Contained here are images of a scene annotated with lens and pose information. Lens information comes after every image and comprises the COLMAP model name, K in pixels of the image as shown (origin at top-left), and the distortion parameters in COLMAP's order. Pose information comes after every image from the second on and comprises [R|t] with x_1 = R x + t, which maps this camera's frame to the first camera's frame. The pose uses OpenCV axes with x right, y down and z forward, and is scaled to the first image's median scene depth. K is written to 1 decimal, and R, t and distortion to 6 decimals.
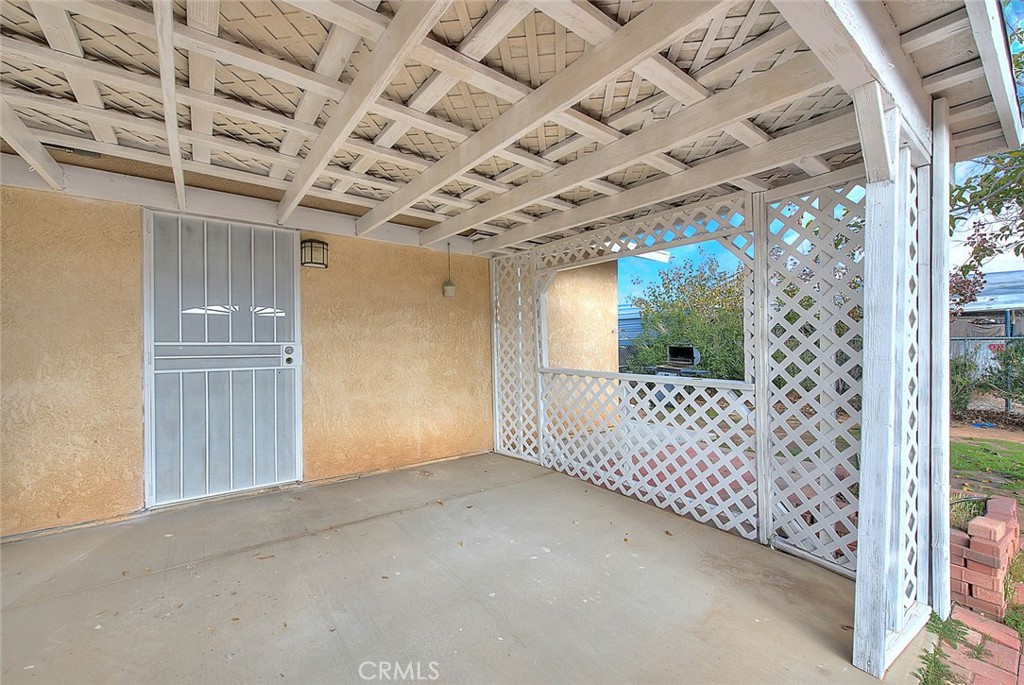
lens RADIAL K [[425.1, 0, 517.0], [0, 425.1, 347.4], [0, 0, 1]] dist [-0.016121, -0.000023]
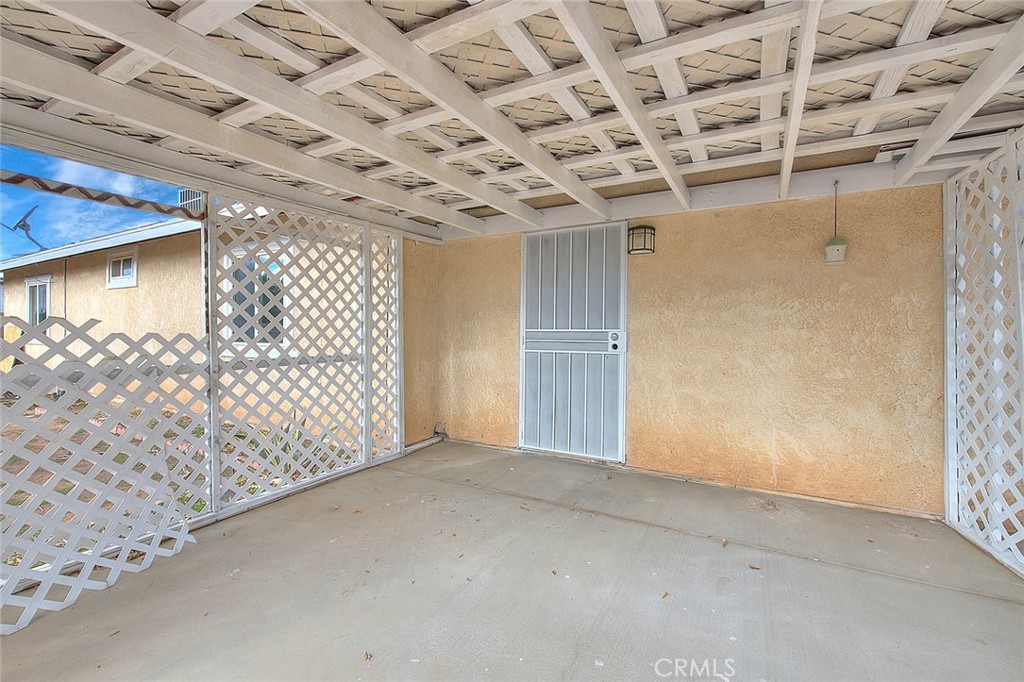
lens RADIAL K [[433.7, 0, 498.1], [0, 433.7, 339.0], [0, 0, 1]] dist [-0.001222, -0.000422]
pose [[0.370869, 0.027076, -0.928290, 0.343787], [-0.008575, 0.999632, 0.025731, -0.012768], [0.928646, -0.001582, 0.370965, 0.311208]]
